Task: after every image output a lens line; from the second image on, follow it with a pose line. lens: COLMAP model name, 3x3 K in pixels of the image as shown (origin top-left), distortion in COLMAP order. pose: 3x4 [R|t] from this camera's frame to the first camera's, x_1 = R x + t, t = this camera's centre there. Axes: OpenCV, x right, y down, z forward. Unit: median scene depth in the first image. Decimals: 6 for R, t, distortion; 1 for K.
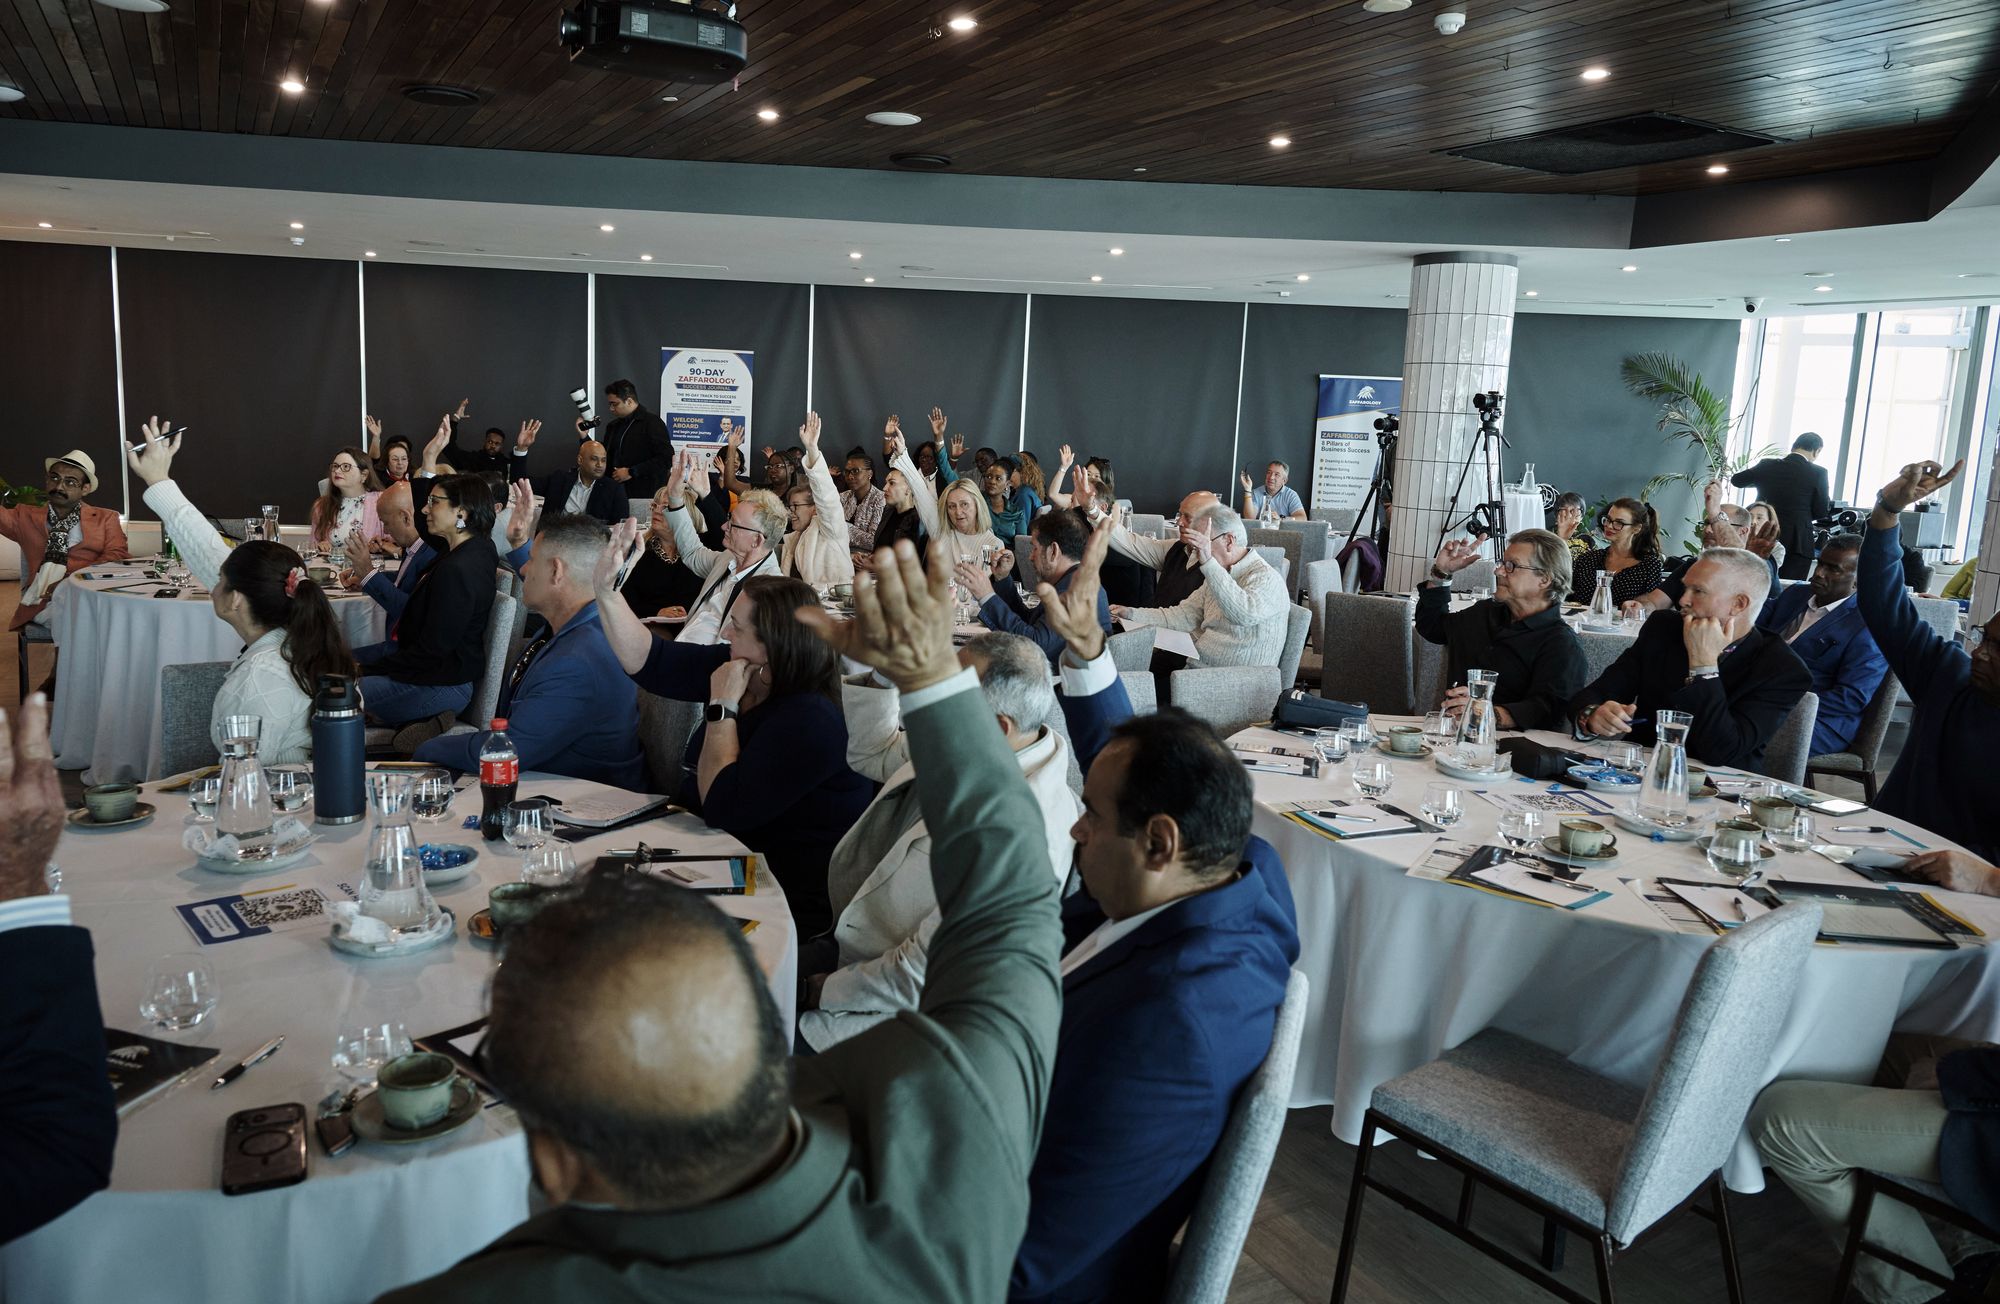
lens RADIAL K [[1354.1, 0, 955.3], [0, 1354.1, 615.0], [0, 0, 1]] dist [-0.000815, -0.005652]
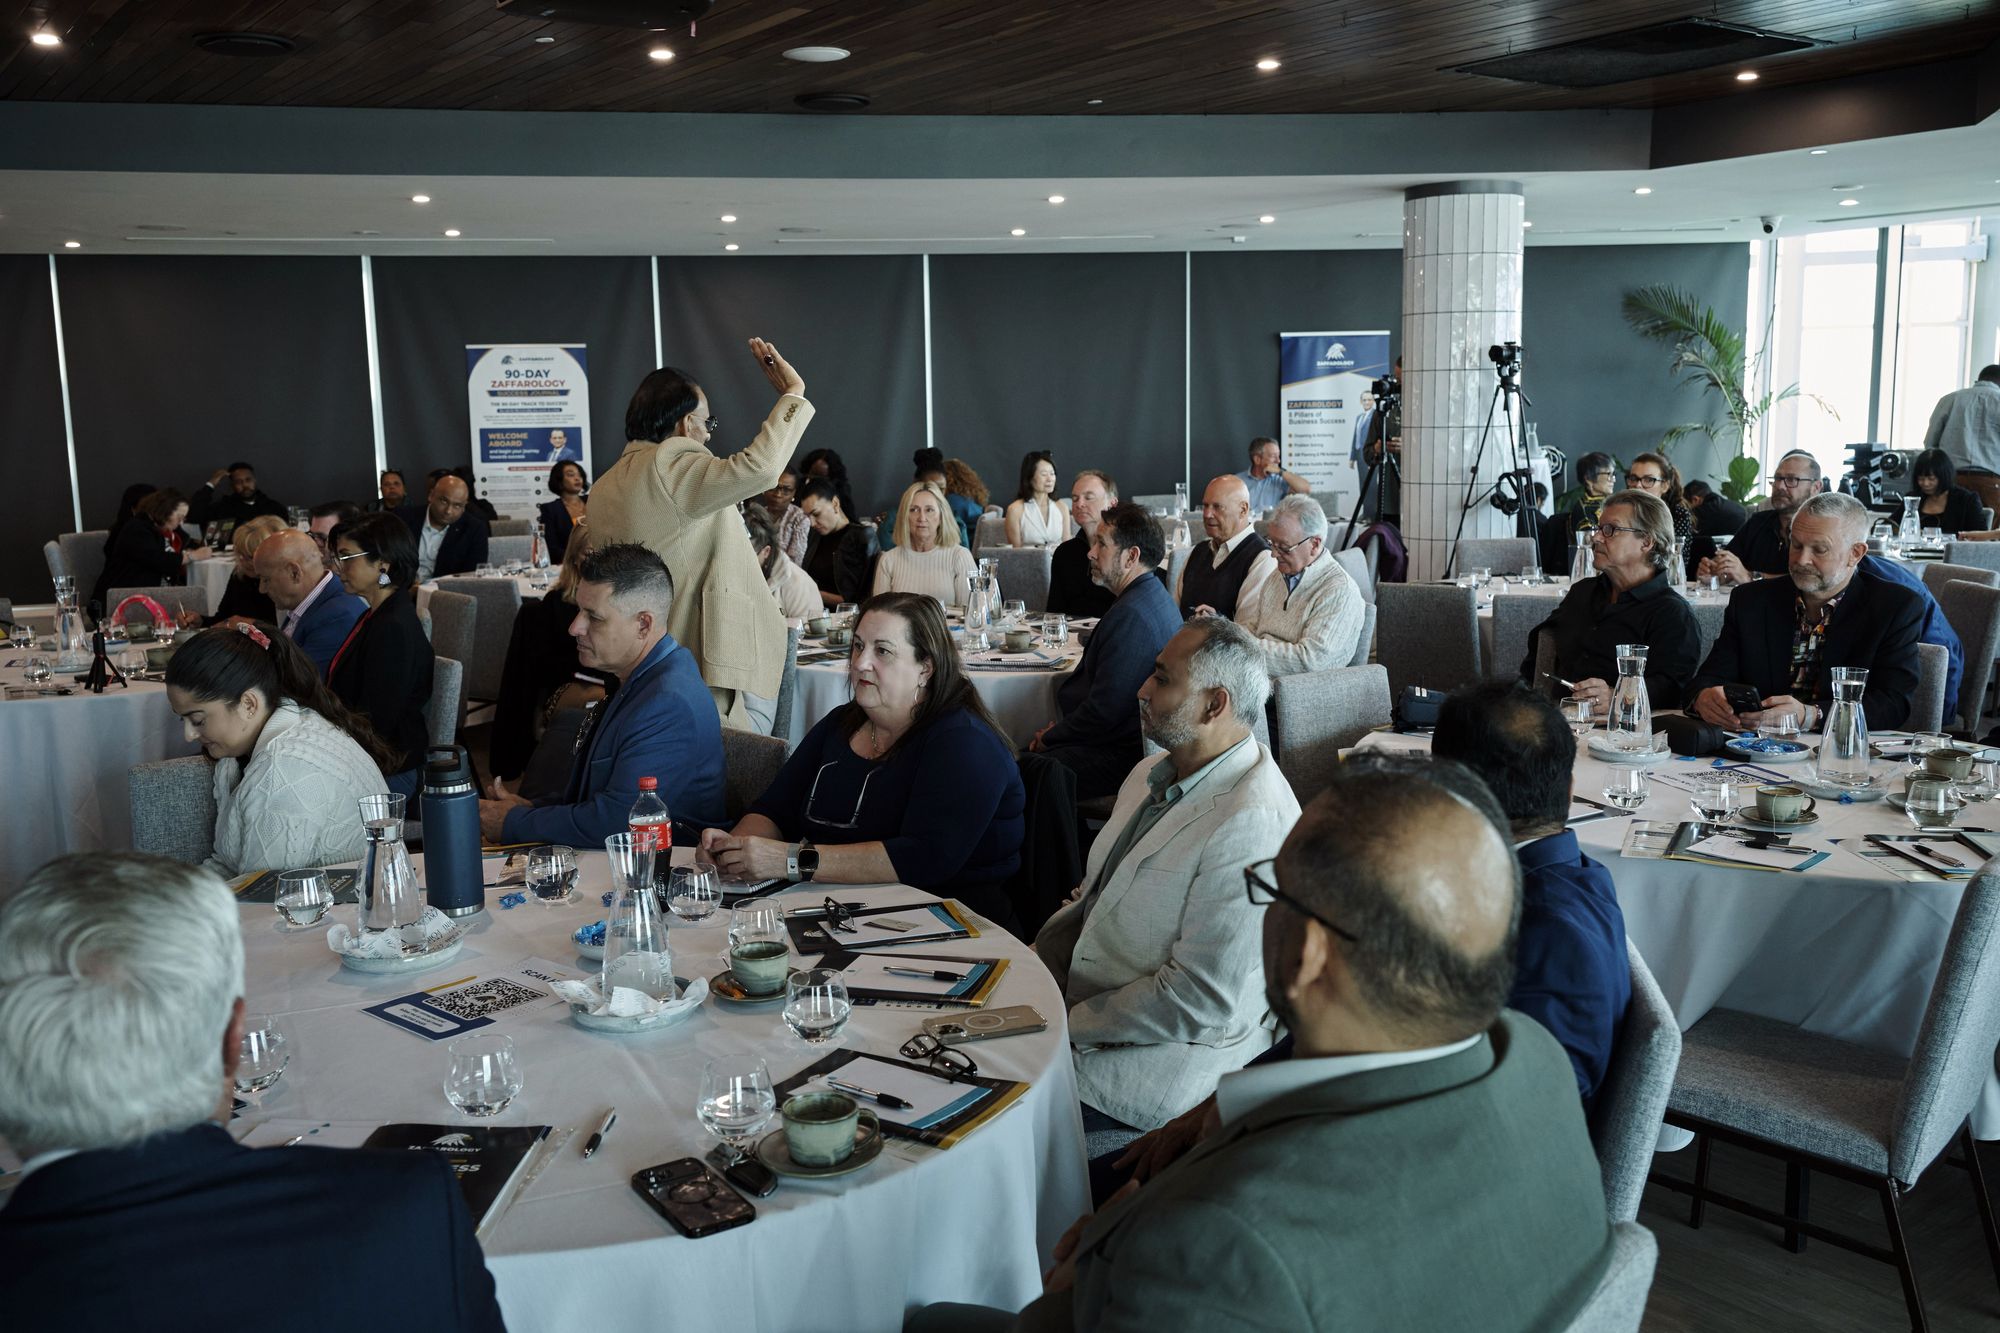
lens RADIAL K [[1724.6, 0, 1004.1], [0, 1724.6, 664.2], [0, 0, 1]] dist [0.013027, -0.011969]
pose [[0.988286, -0.081135, 0.129259, -0.103415], [0.080665, 0.996702, 0.008875, 0.004949], [-0.129553, 0.001655, 0.991571, -0.063407]]
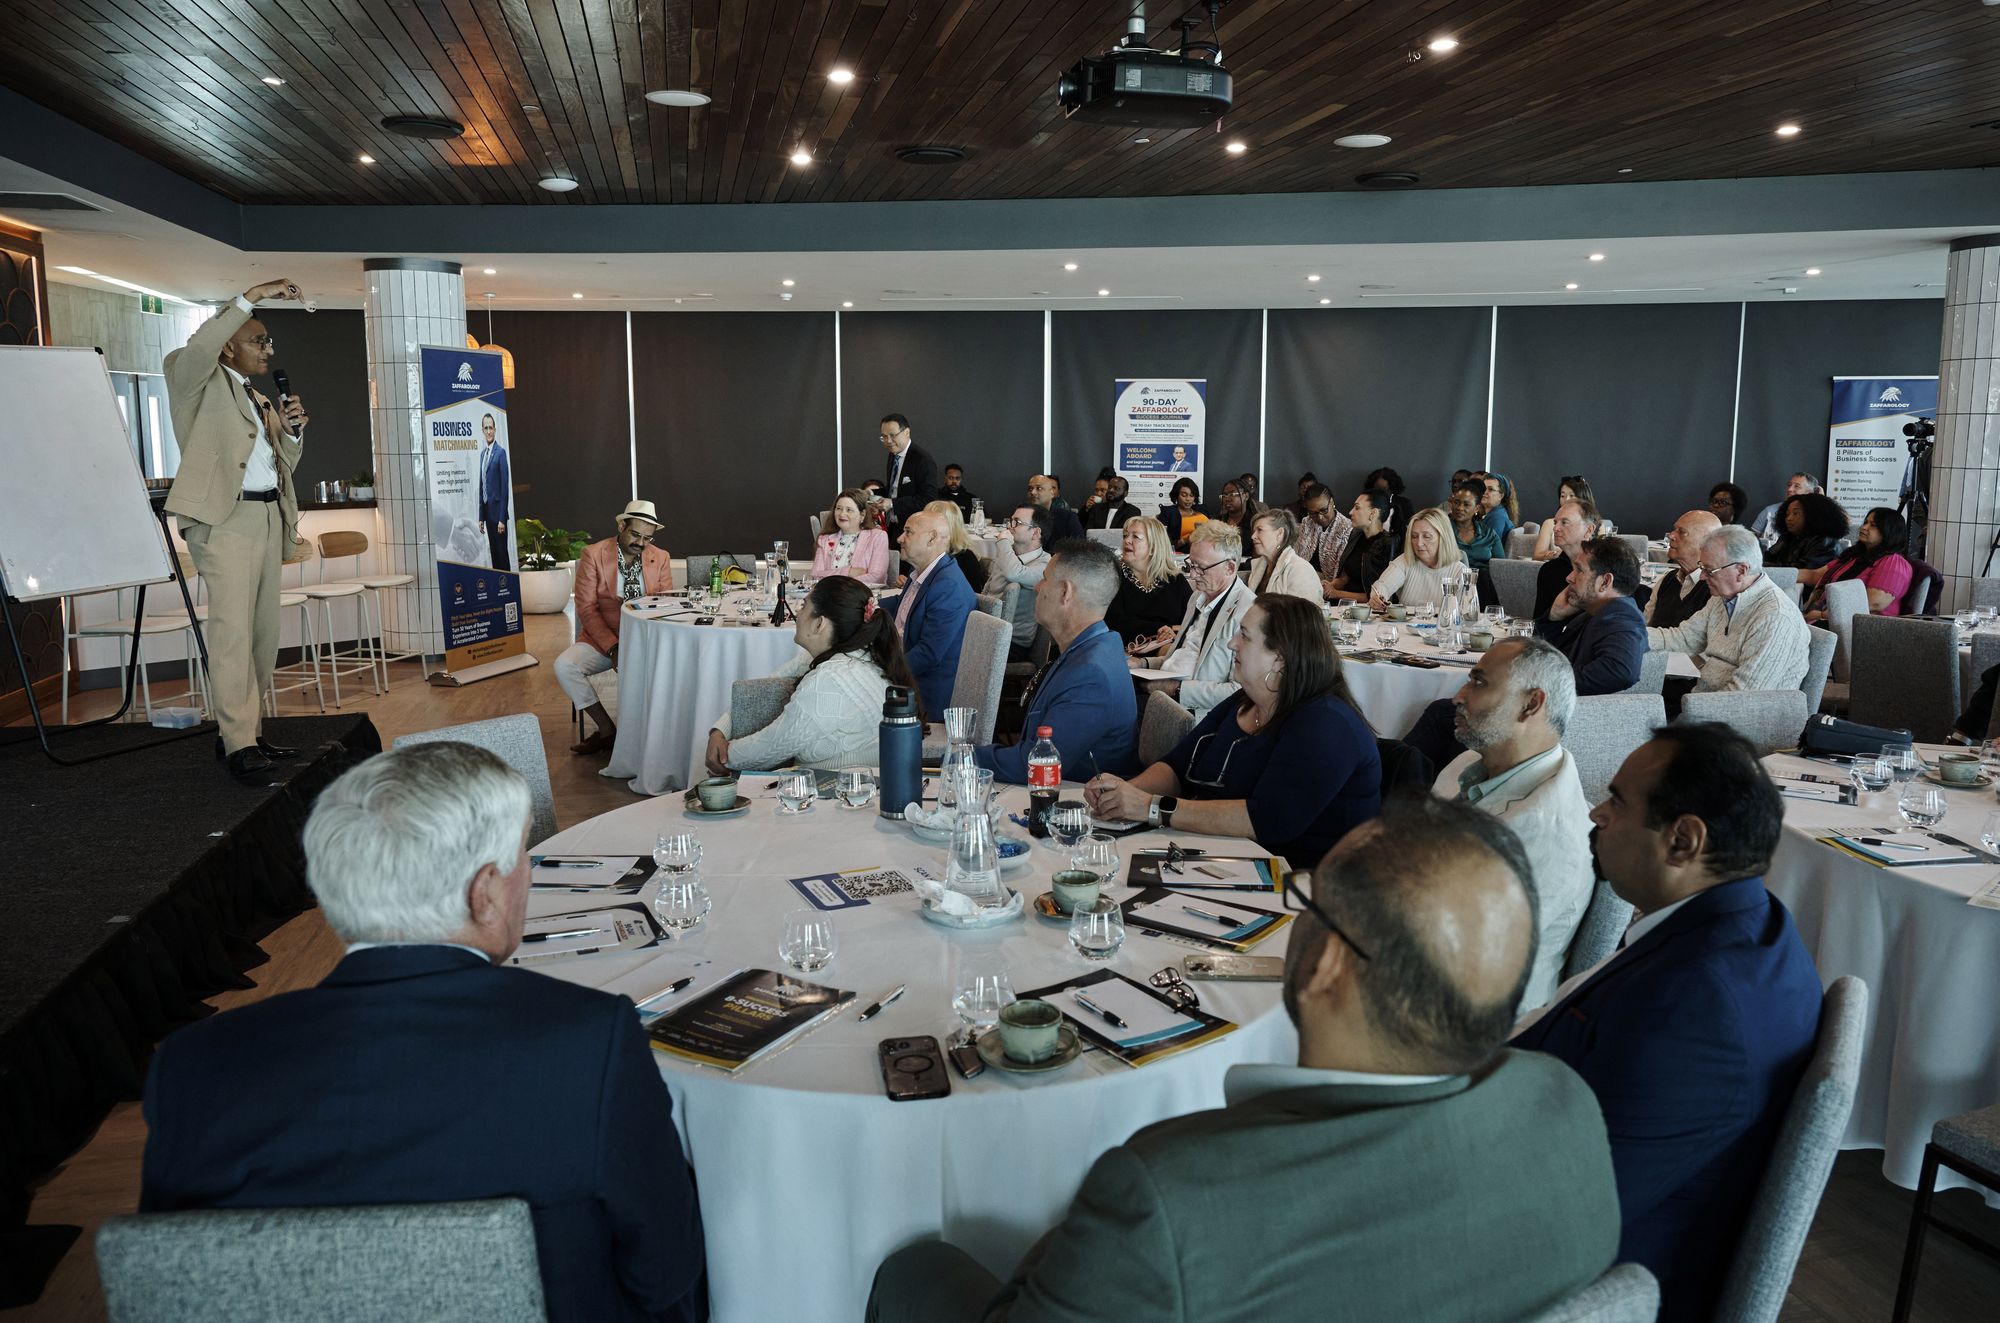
lens RADIAL K [[1409.7, 0, 1058.2], [0, 1409.7, 608.4], [0, 0, 1]] dist [-0.010106, 0.005353]
pose [[0.971577, -0.007209, -0.236615, -0.021806], [0.000386, 0.999583, -0.028869, 0.005866], [0.236724, 0.027957, 0.971175, -0.047394]]
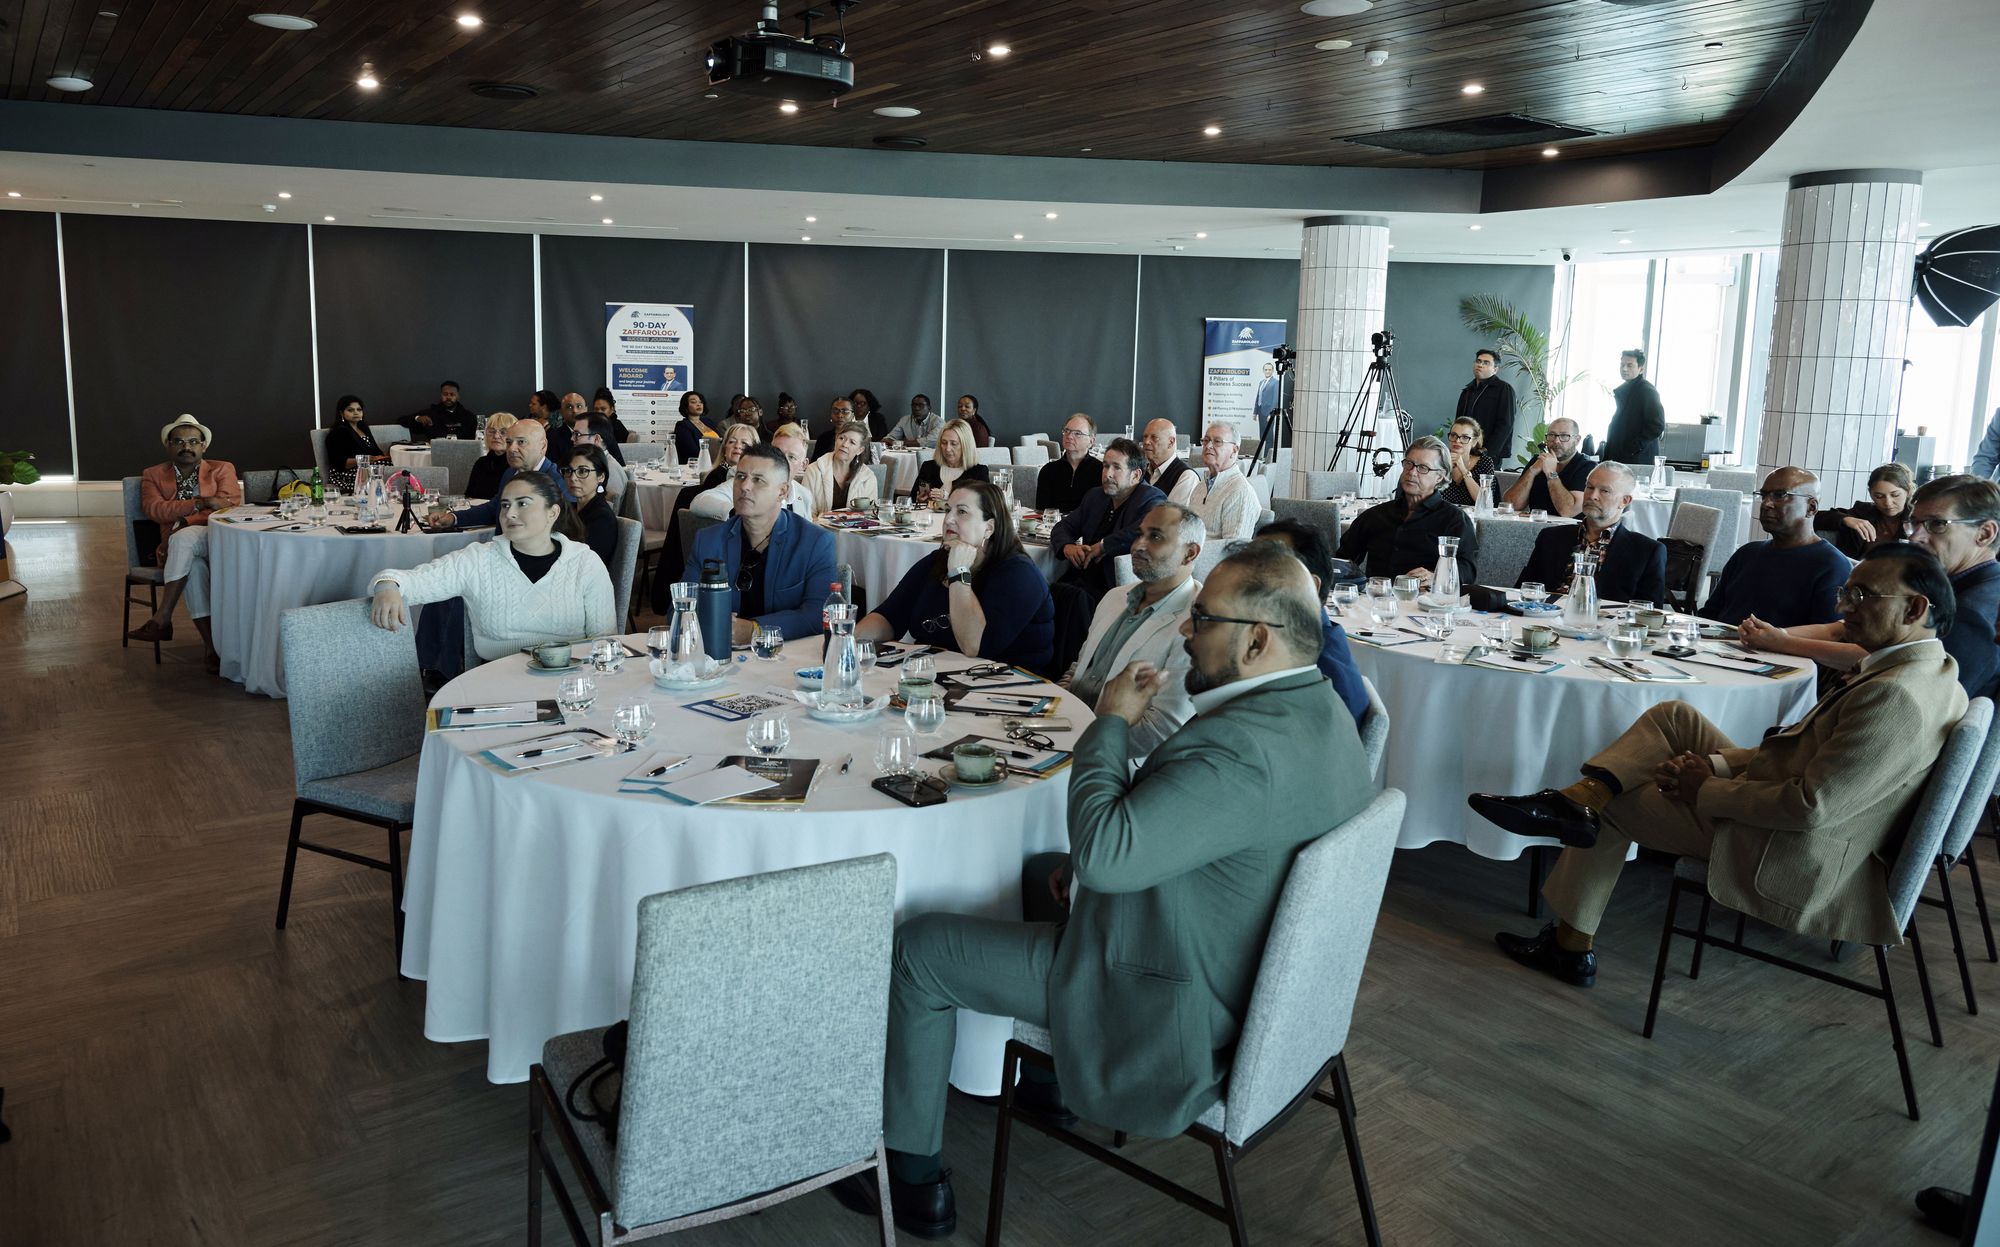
lens RADIAL K [[1364.5, 0, 964.9], [0, 1364.5, 550.7], [0, 0, 1]] dist [-0.007417, 0.011726]
pose [[0.990866, -0.038711, 0.129178, -0.162107], [0.039420, 0.999218, -0.002938, 0.021918], [-0.128963, 0.008003, 0.991617, -0.190149]]
